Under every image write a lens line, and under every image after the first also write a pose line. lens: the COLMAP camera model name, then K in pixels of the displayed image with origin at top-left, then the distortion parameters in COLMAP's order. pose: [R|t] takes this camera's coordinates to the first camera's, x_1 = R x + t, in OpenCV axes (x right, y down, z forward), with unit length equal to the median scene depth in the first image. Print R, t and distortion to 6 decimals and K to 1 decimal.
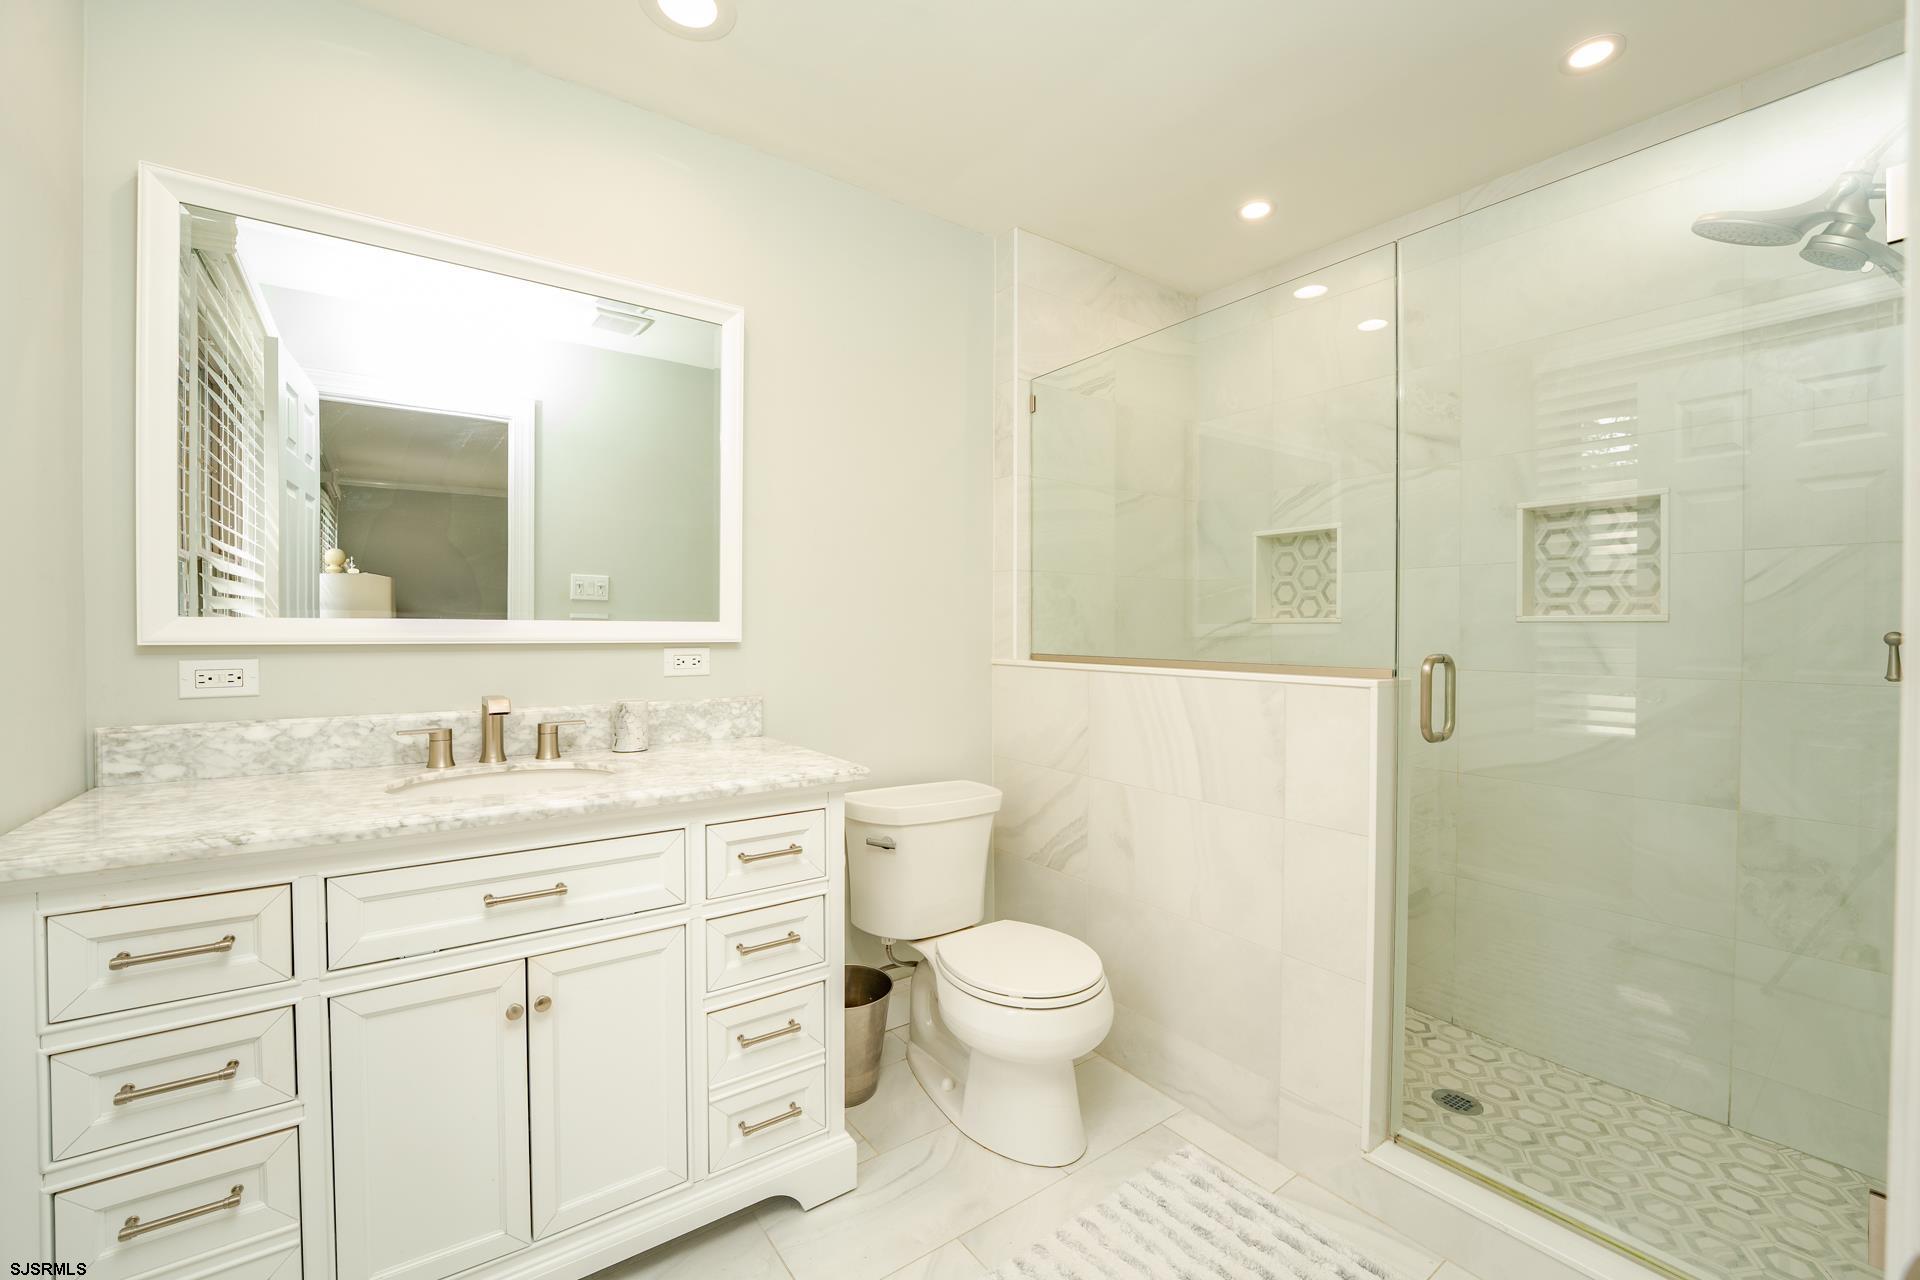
lens RADIAL K [[780.7, 0, 963.8], [0, 780.7, 638.9], [0, 0, 1]] dist [-0.028376, 0.004338]
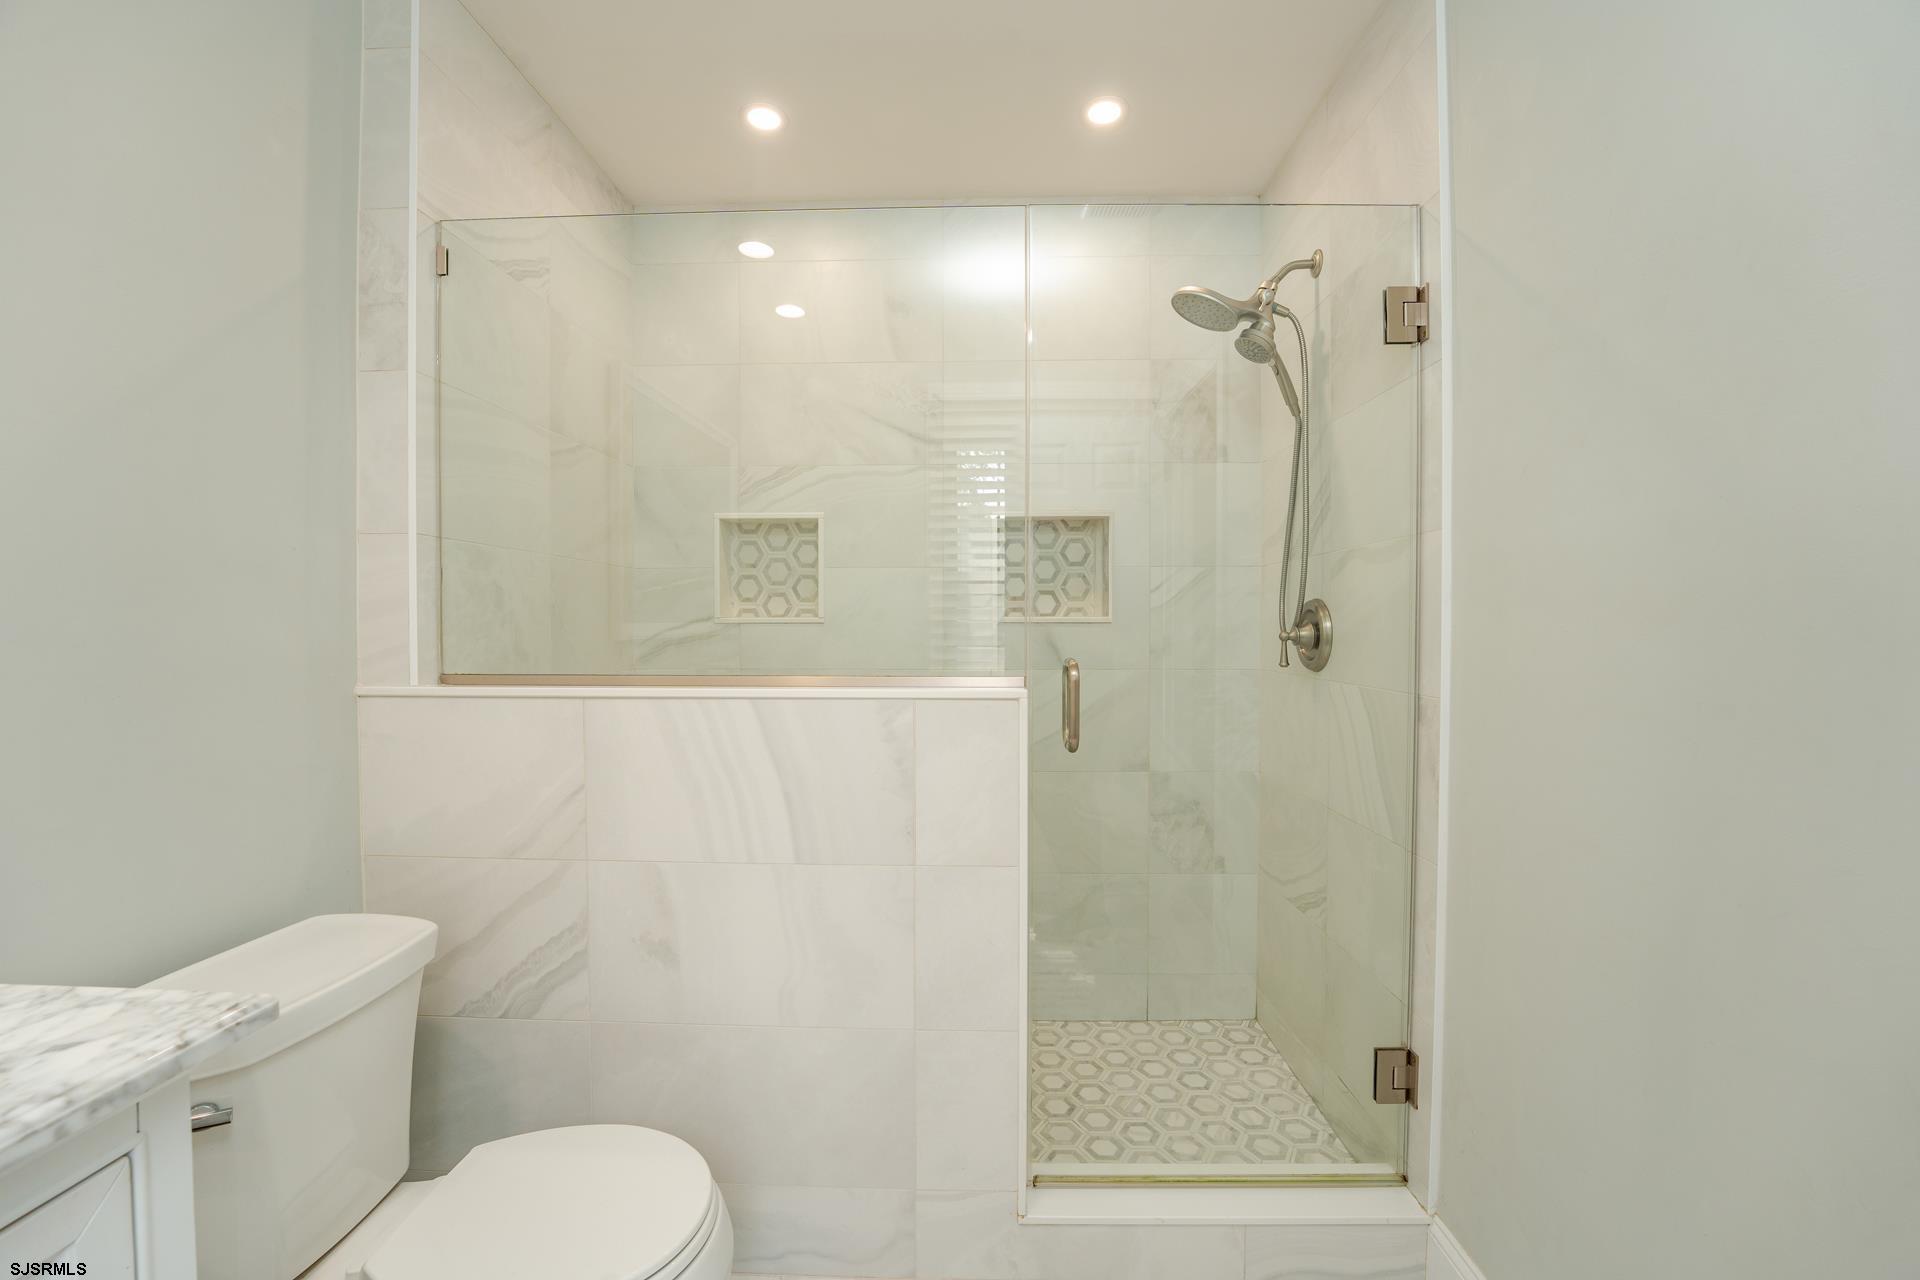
lens RADIAL K [[780.7, 0, 963.8], [0, 780.7, 638.9], [0, 0, 1]] dist [-0.028376, 0.004338]
pose [[0.615000, -0.016424, 0.788356, -0.136150], [0.012616, 0.999860, 0.010989, -0.010126], [-0.788426, 0.003188, 0.615121, 0.314120]]
